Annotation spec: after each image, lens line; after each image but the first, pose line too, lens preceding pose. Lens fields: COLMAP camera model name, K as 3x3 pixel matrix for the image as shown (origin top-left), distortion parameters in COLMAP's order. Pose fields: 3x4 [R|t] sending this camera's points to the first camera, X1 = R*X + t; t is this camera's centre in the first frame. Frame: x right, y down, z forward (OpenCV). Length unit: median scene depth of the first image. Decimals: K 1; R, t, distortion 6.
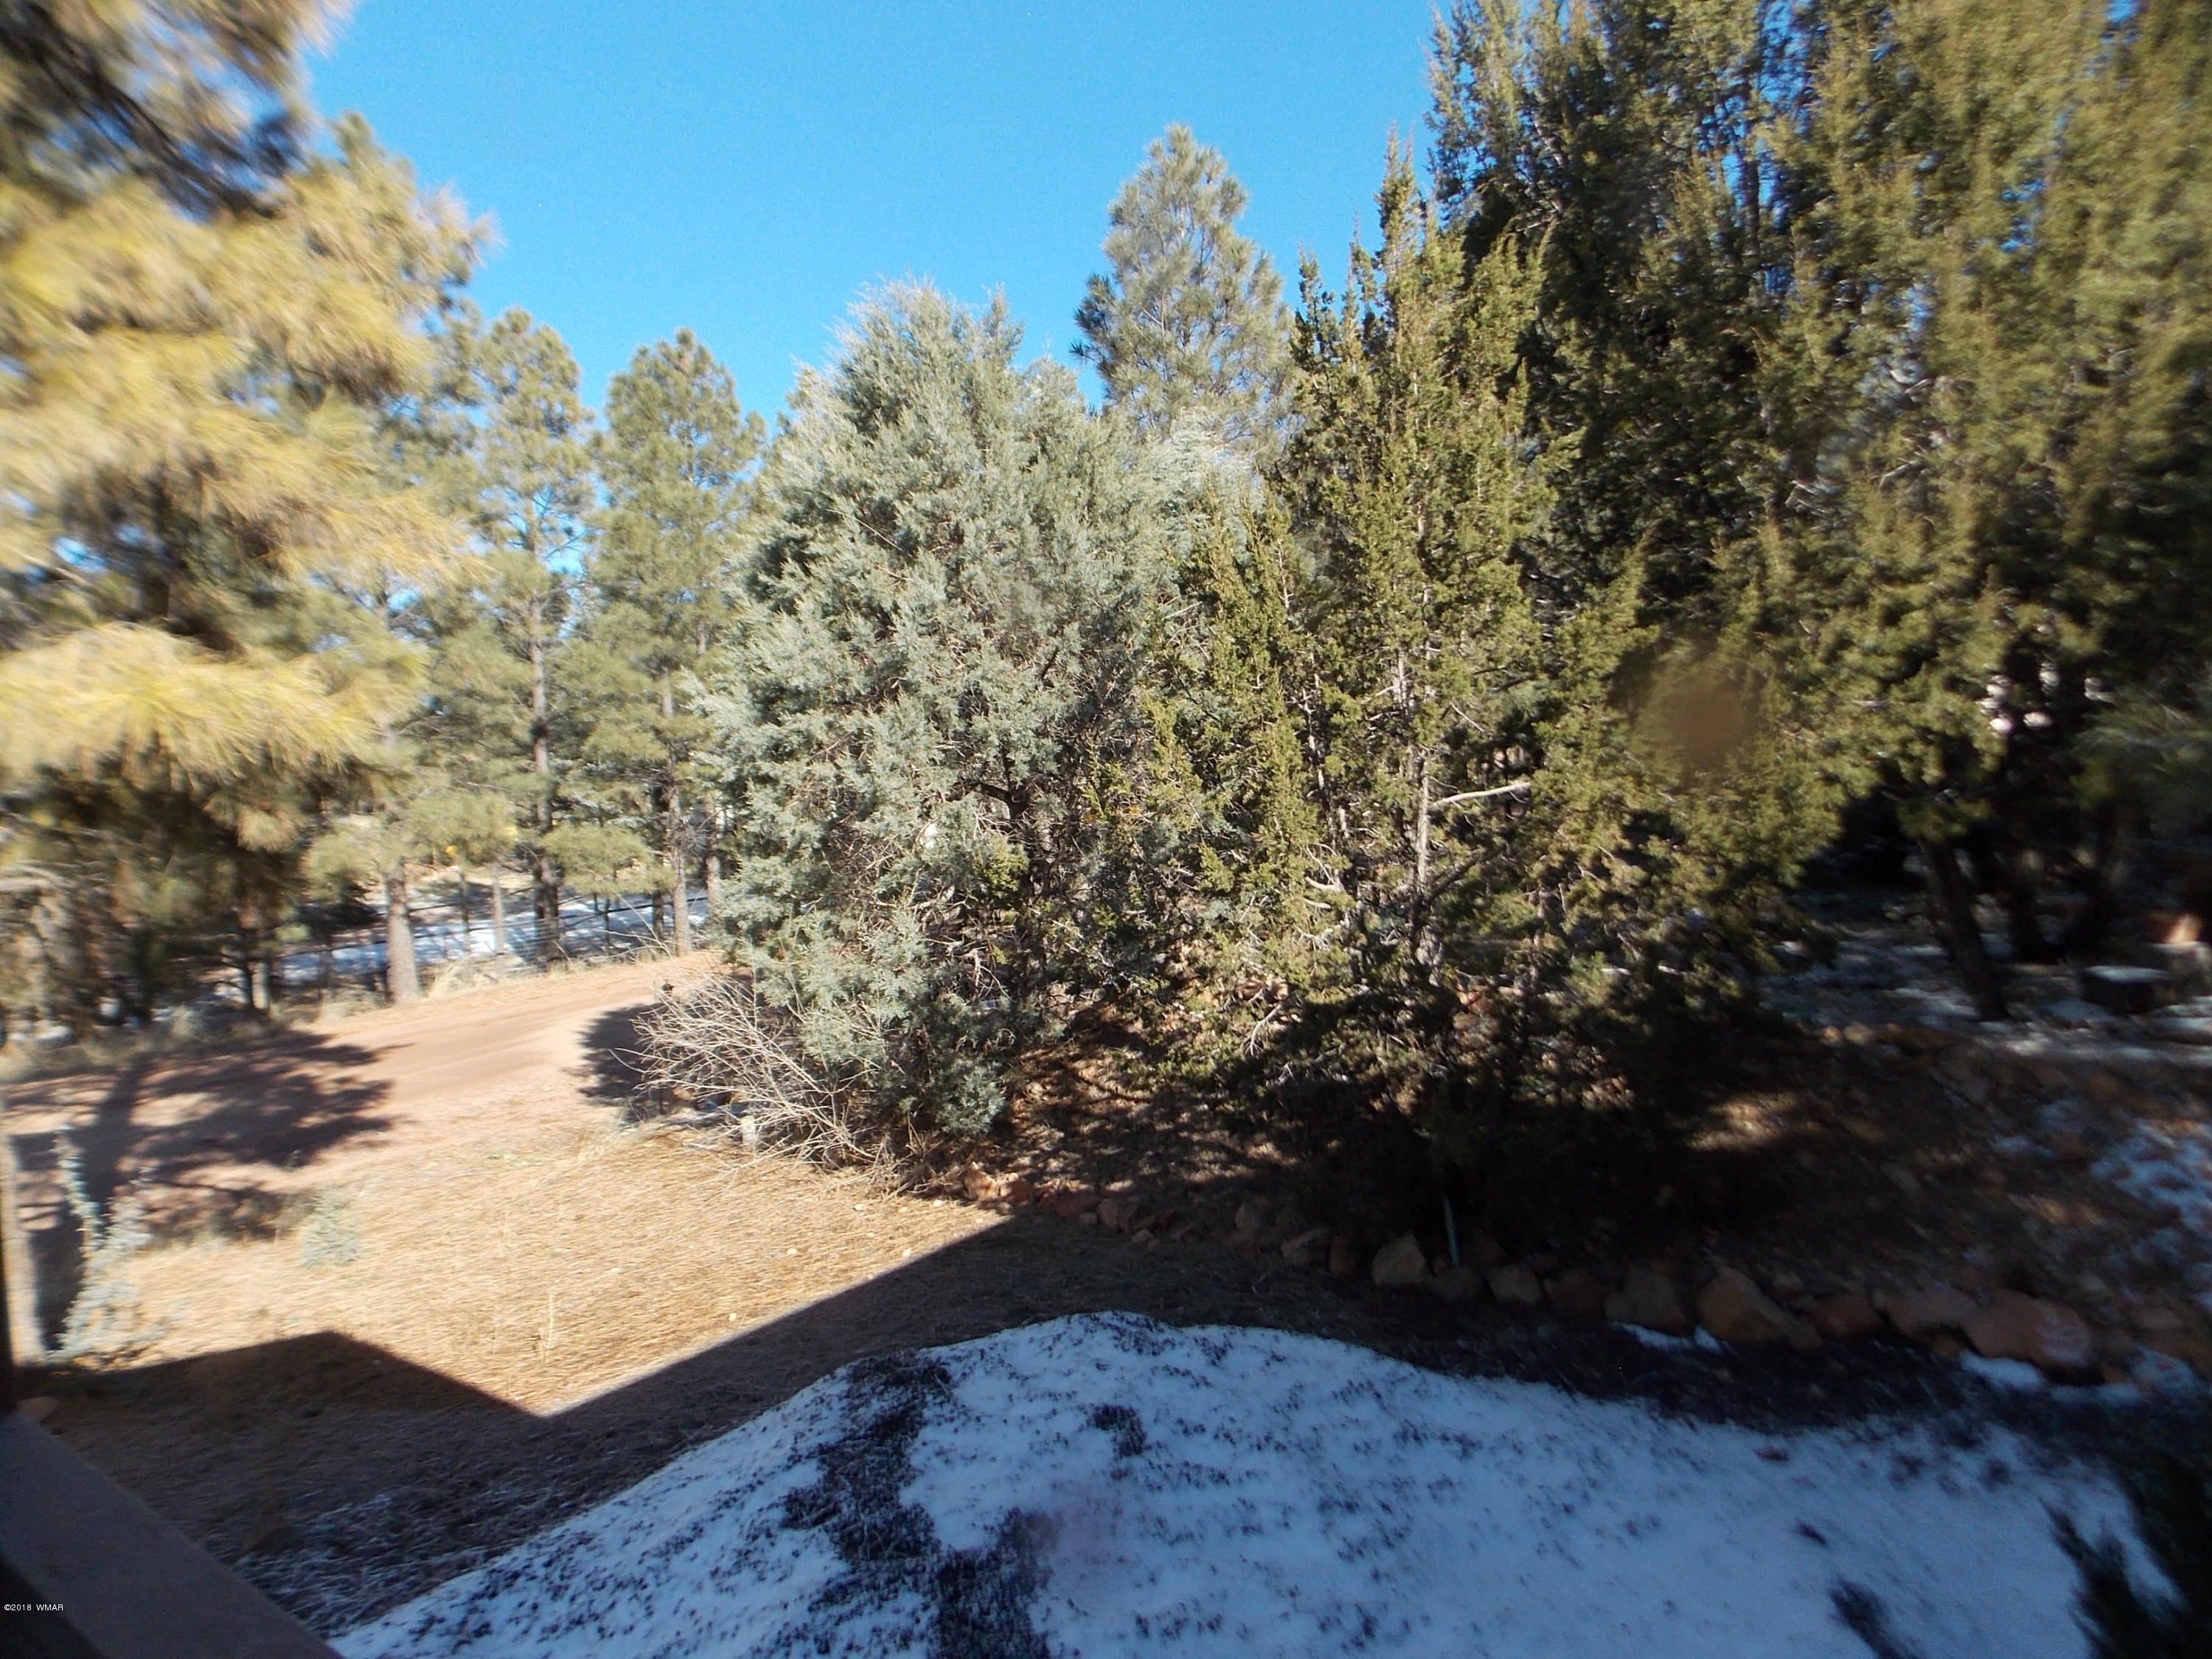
lens RADIAL K [[1461.0, 0, 1110.1], [0, 1461.0, 796.5], [0, 0, 1]] dist [0.007984, -0.000140]
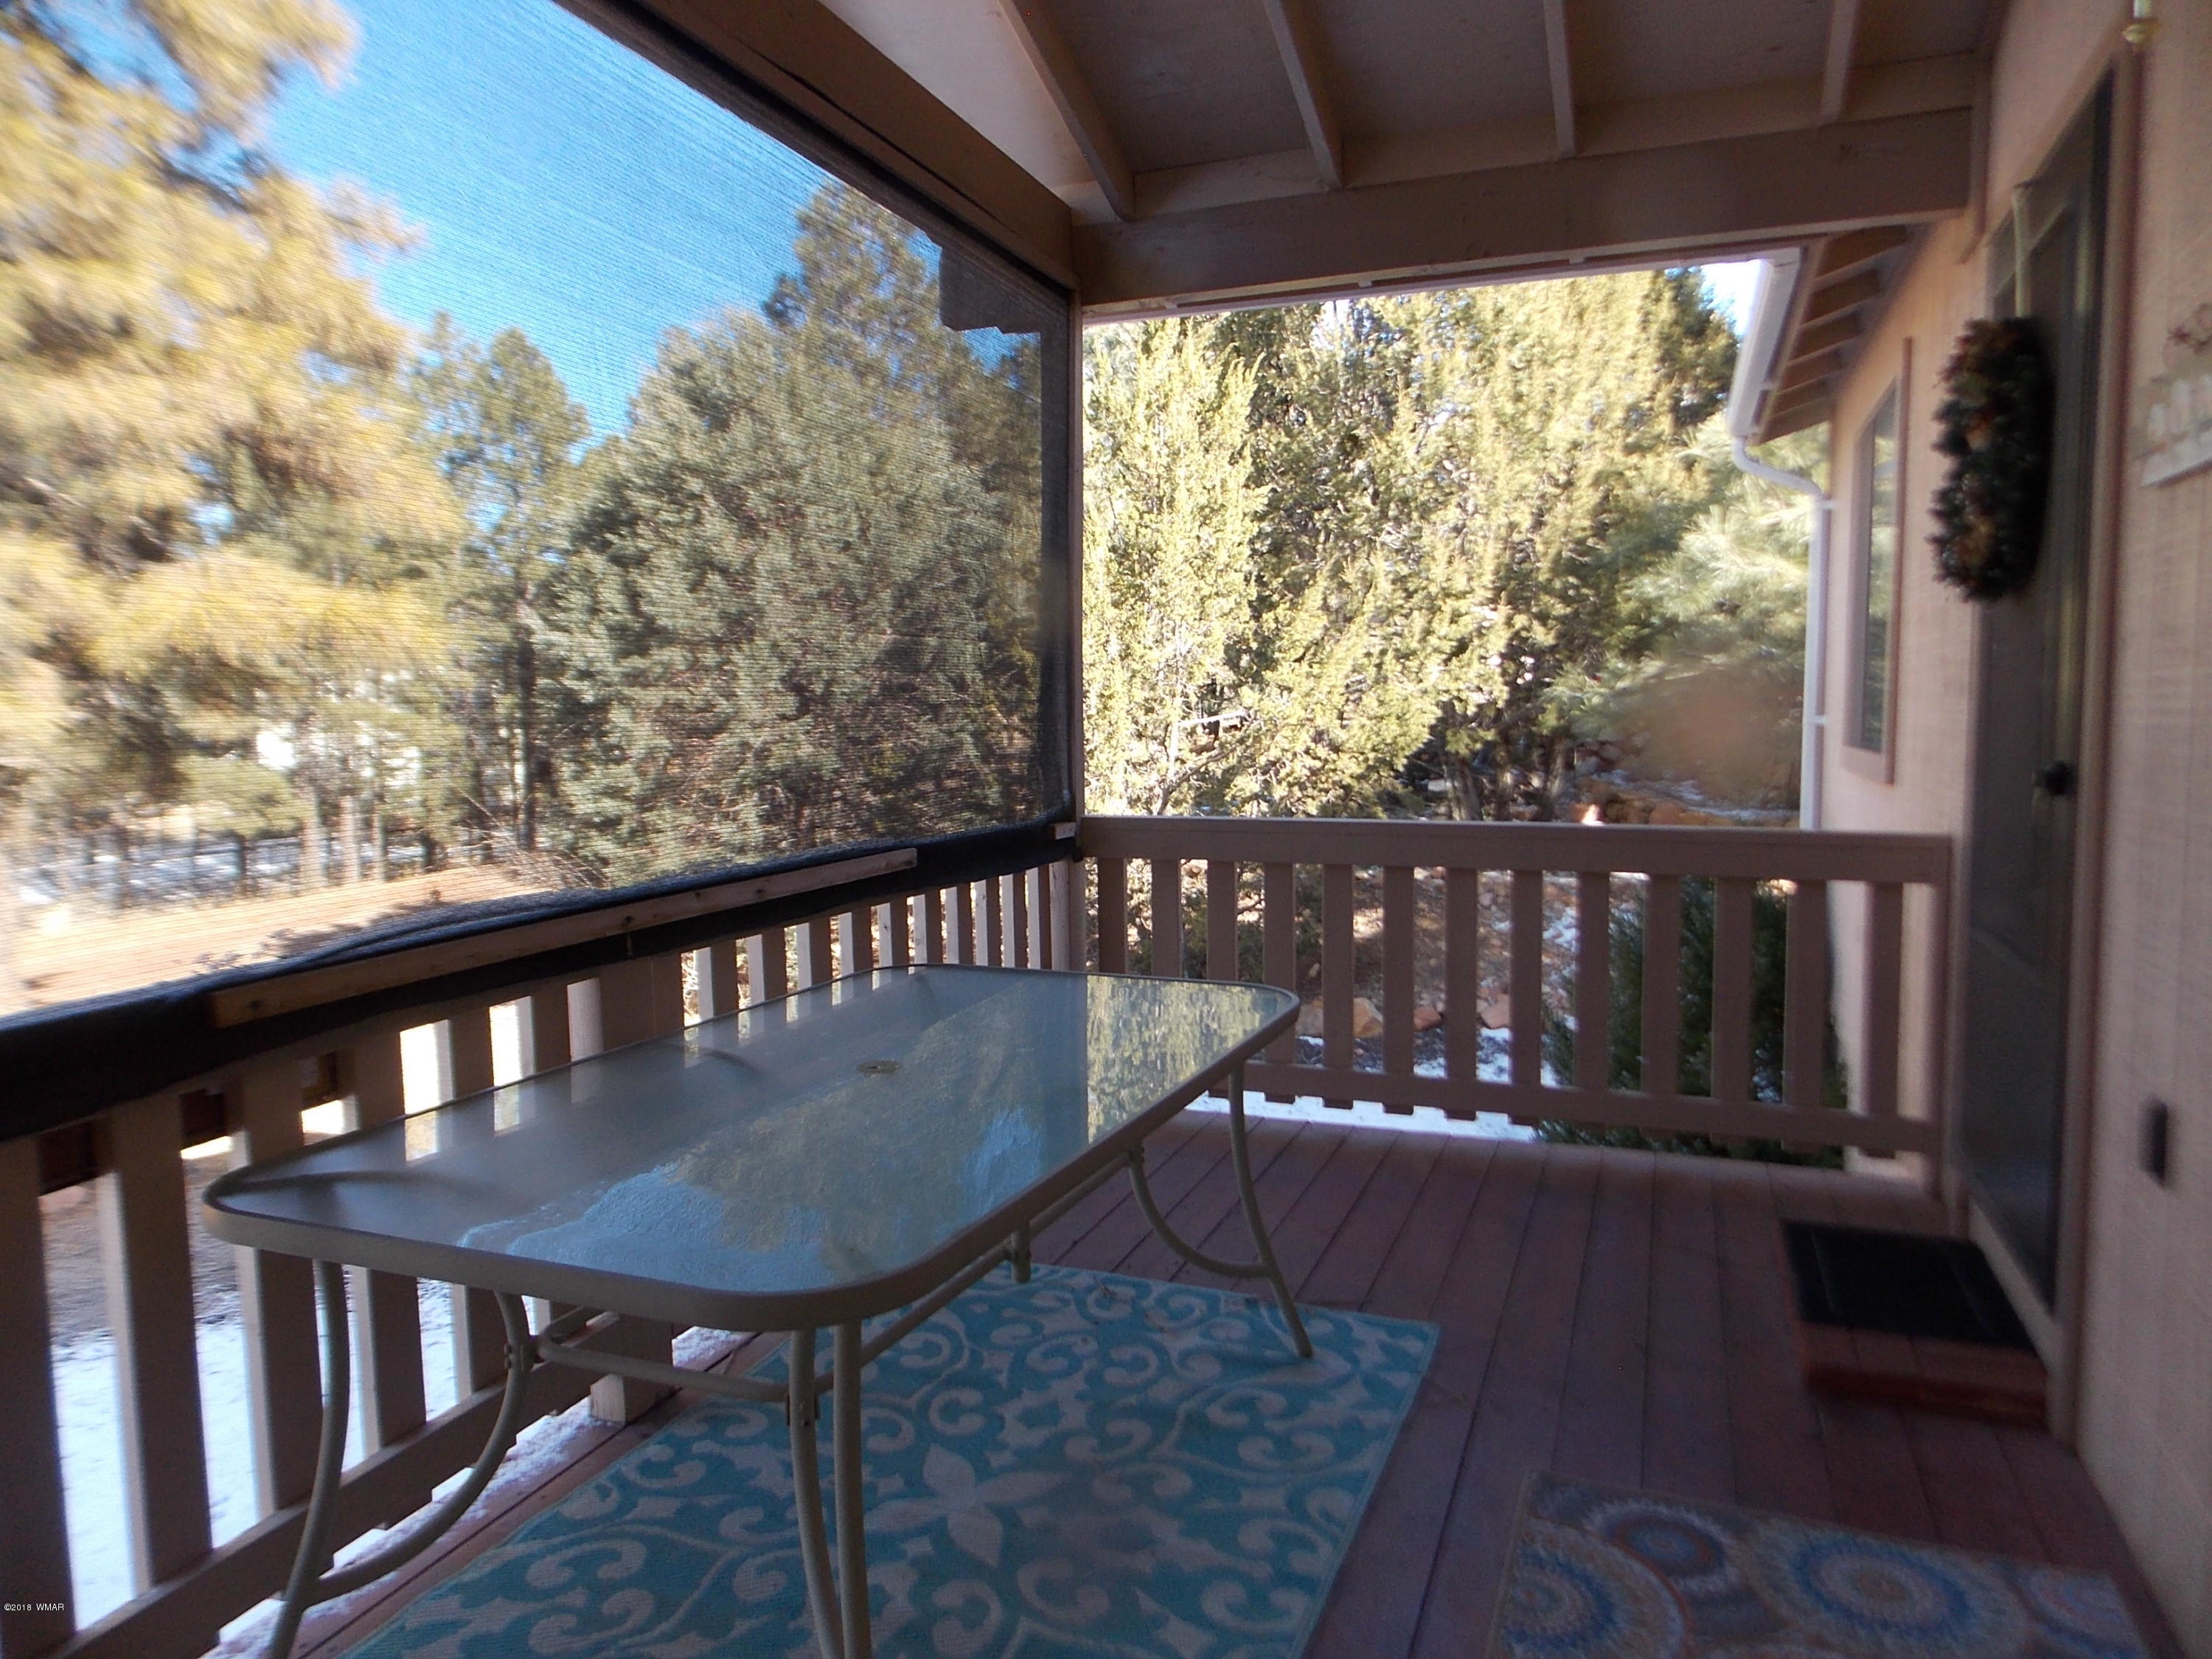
lens RADIAL K [[1461.0, 0, 1110.1], [0, 1461.0, 796.5], [0, 0, 1]] dist [0.007984, -0.000140]
pose [[0.950796, 0.012346, 0.309573, -0.348429], [-0.019529, 0.999607, 0.020114, 0.055361], [-0.309203, -0.025170, 0.950663, -0.473466]]
